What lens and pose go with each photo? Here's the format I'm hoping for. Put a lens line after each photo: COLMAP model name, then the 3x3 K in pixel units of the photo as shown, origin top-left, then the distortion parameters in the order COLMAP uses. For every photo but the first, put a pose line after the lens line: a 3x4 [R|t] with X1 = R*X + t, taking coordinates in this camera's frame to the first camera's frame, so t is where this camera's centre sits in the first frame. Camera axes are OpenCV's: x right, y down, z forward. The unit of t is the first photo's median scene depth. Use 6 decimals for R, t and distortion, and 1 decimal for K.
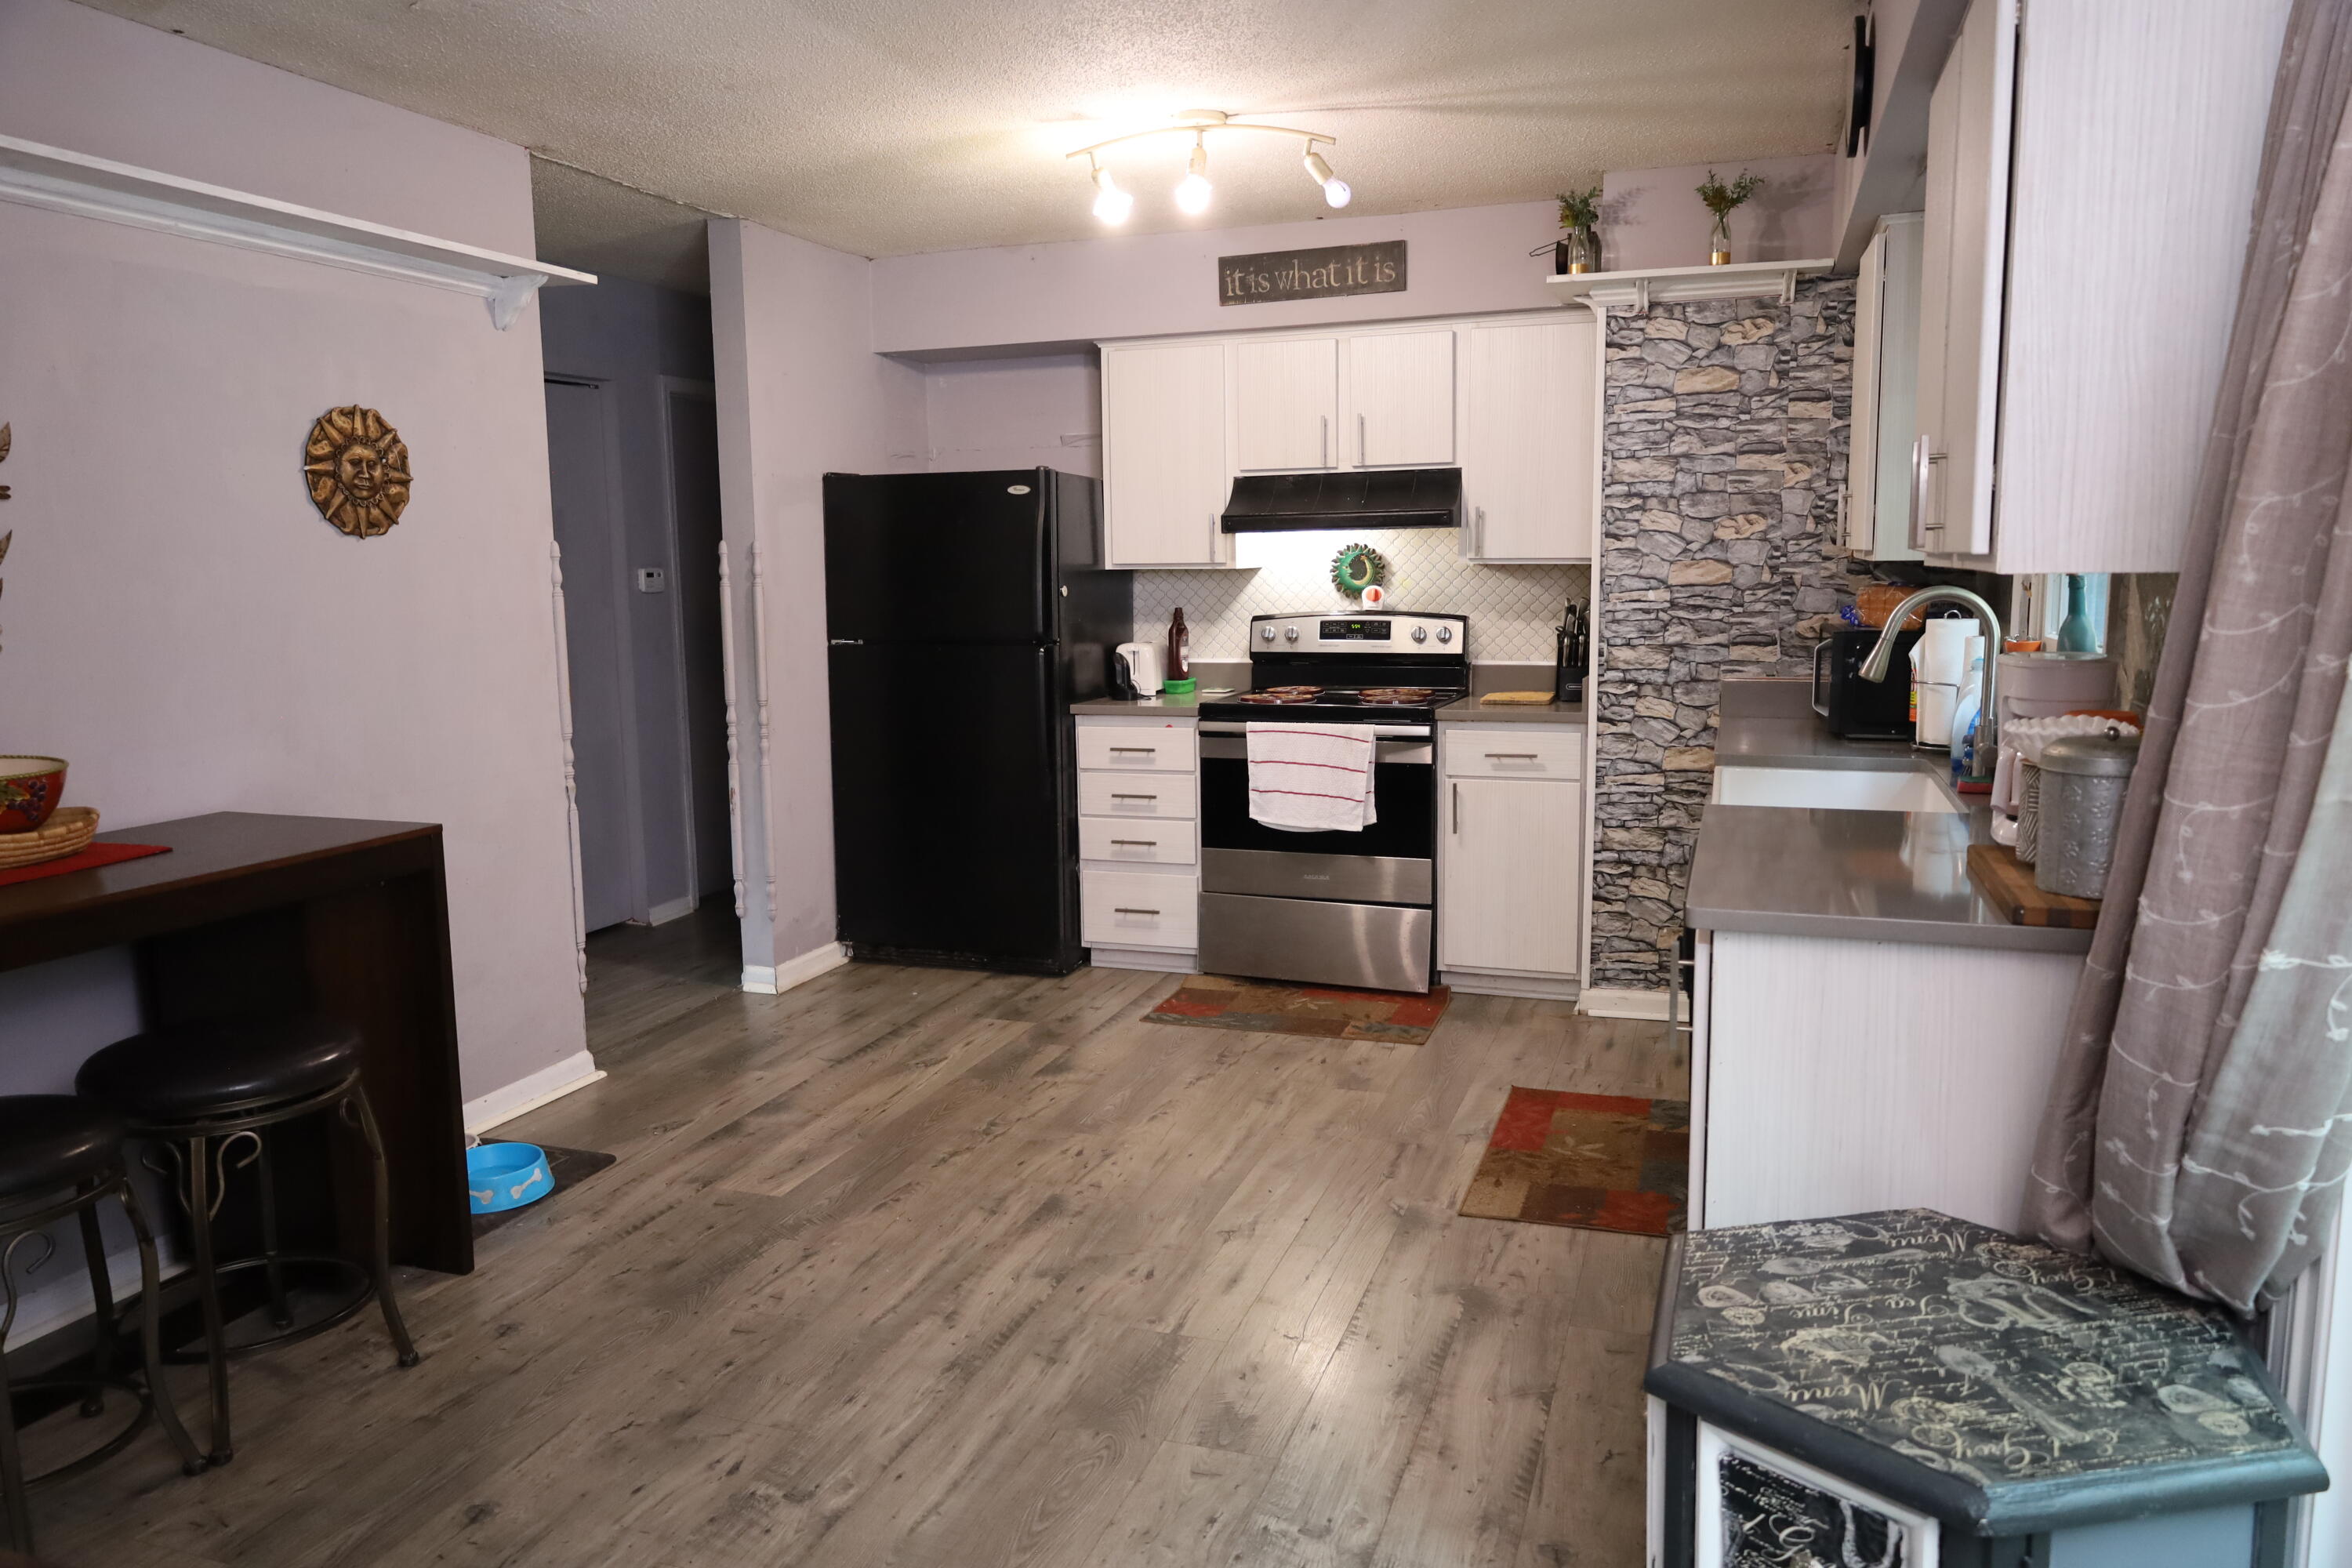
lens RADIAL K [[1619.5, 0, 1175.4], [0, 1619.5, 777.4], [0, 0, 1]] dist [-0.000454, 0.000890]
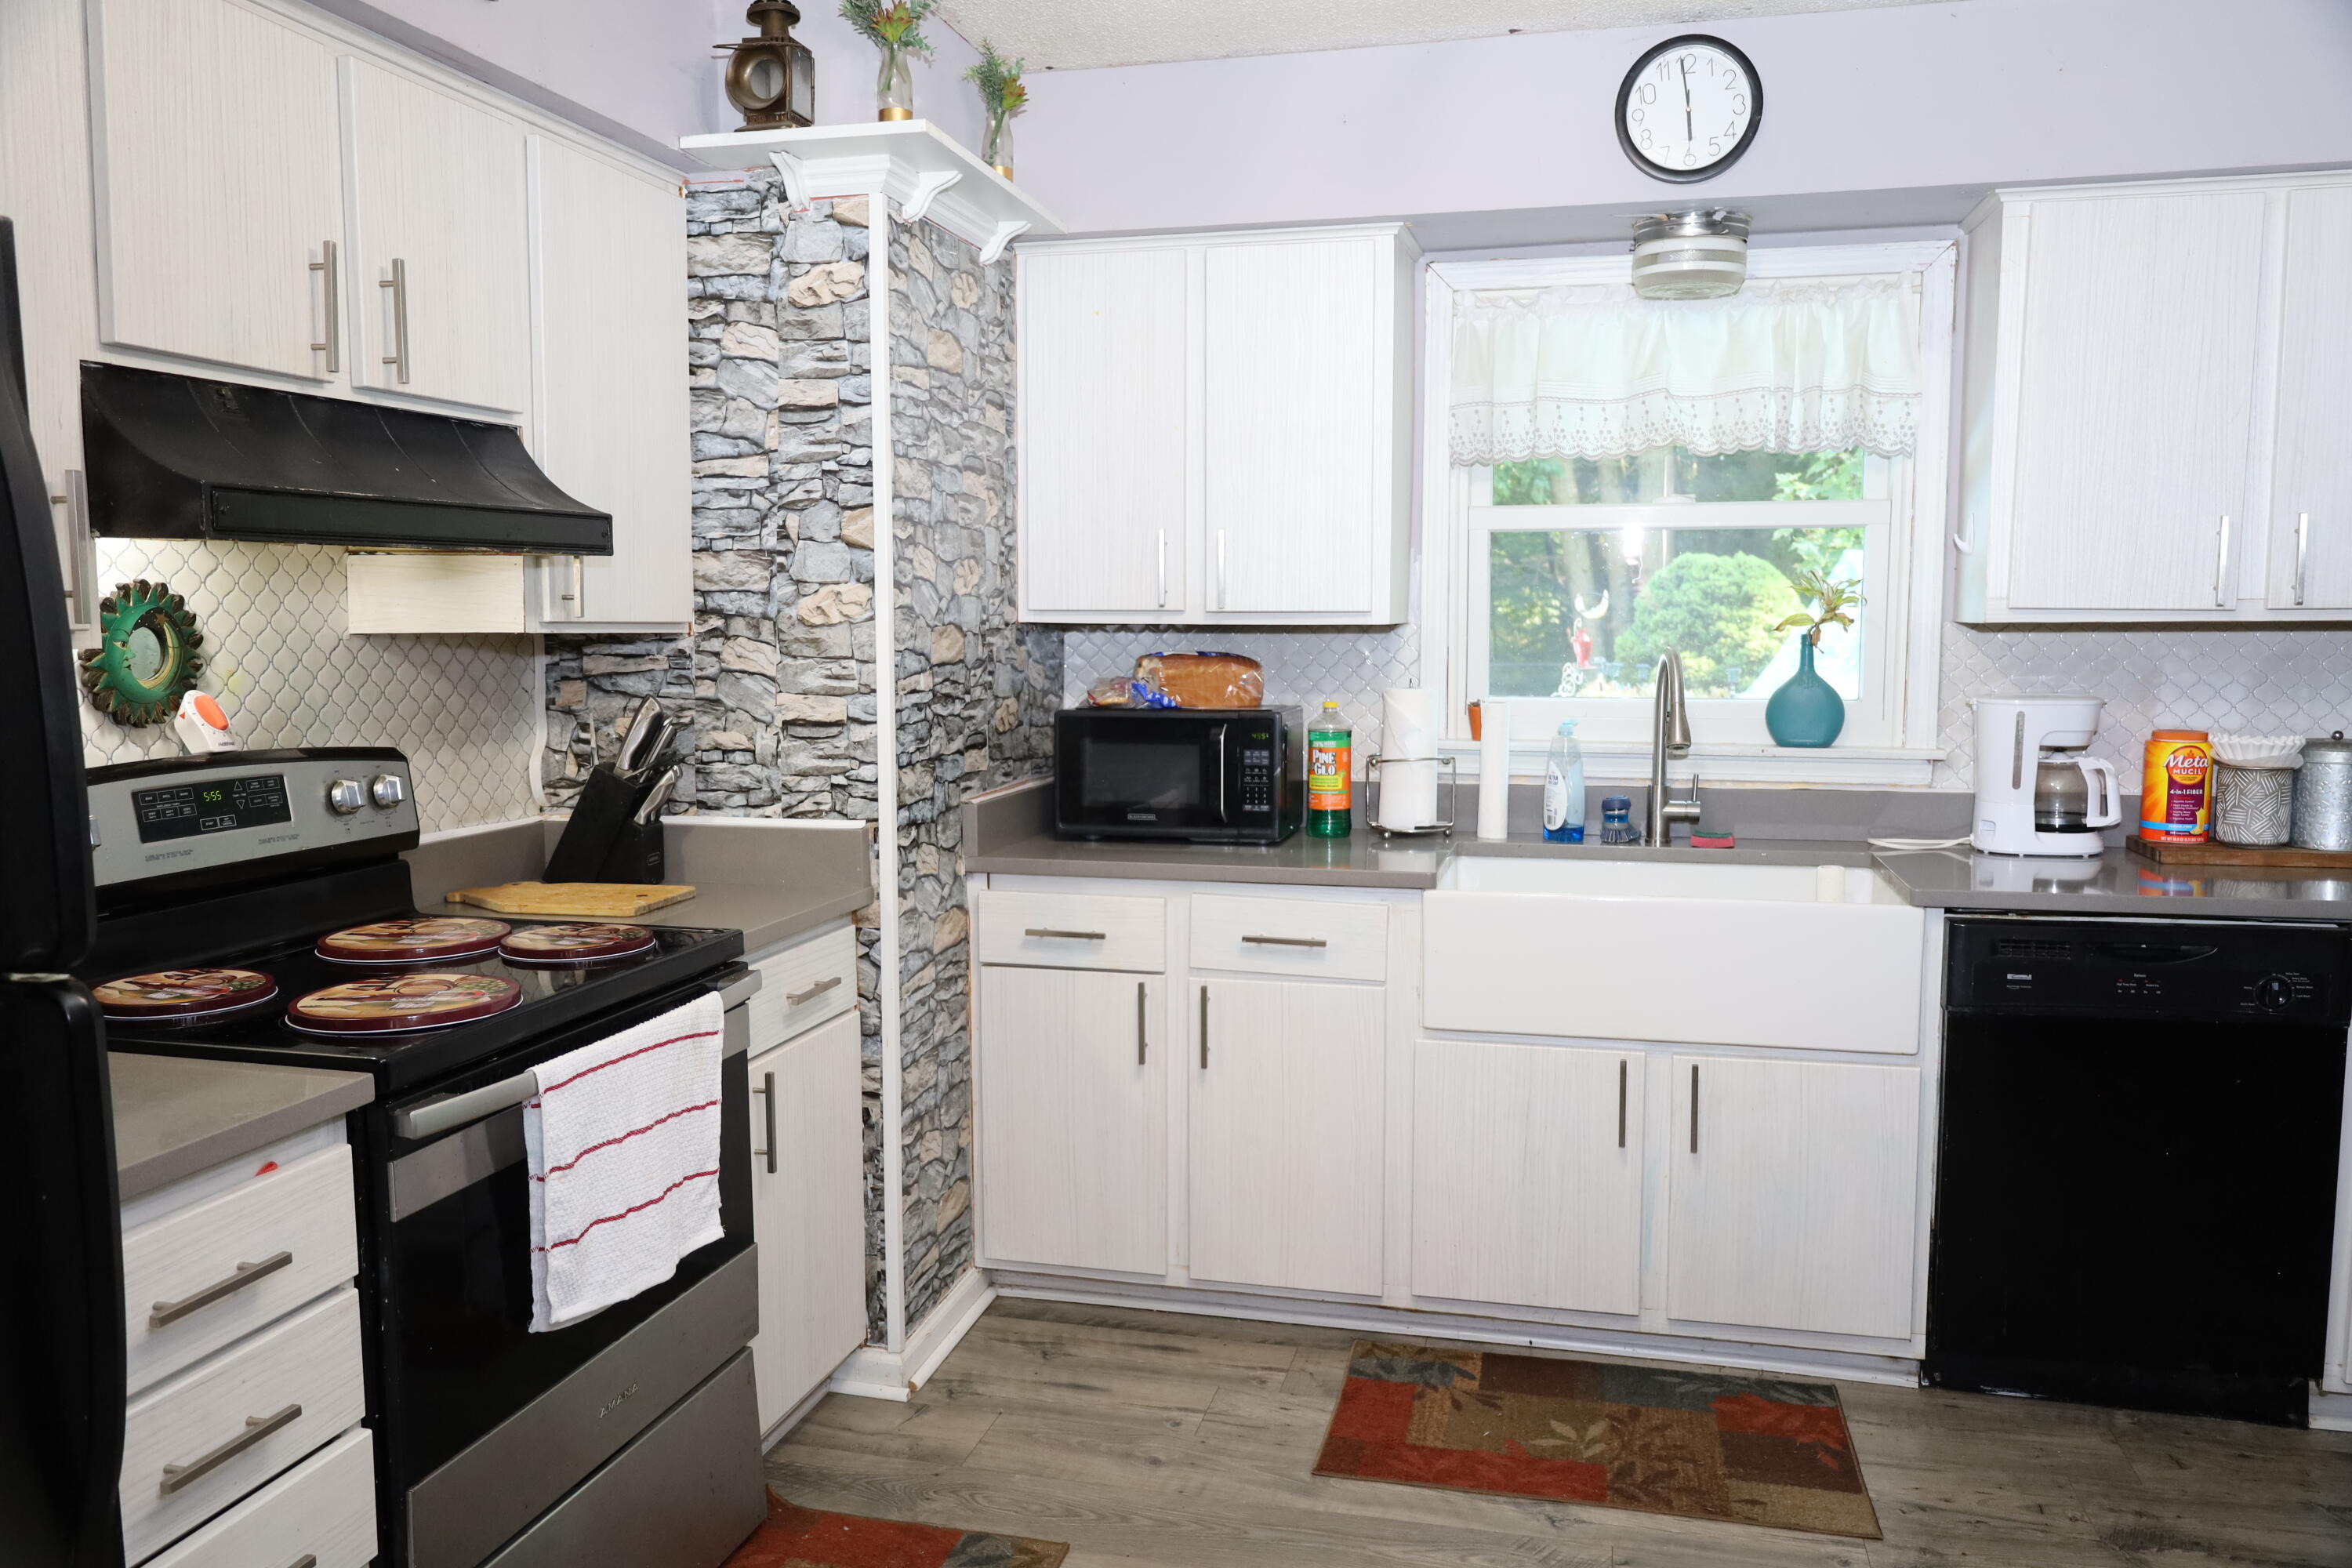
lens RADIAL K [[1766.2, 0, 1177.0], [0, 1766.2, 784.7], [0, 0, 1]] dist [0.015206, 0.004916]
pose [[-0.100921, -0.085439, 0.991219, -0.356523], [0.139008, 0.985322, 0.099084, -0.115412], [-0.985135, 0.147787, -0.087562, 0.881376]]
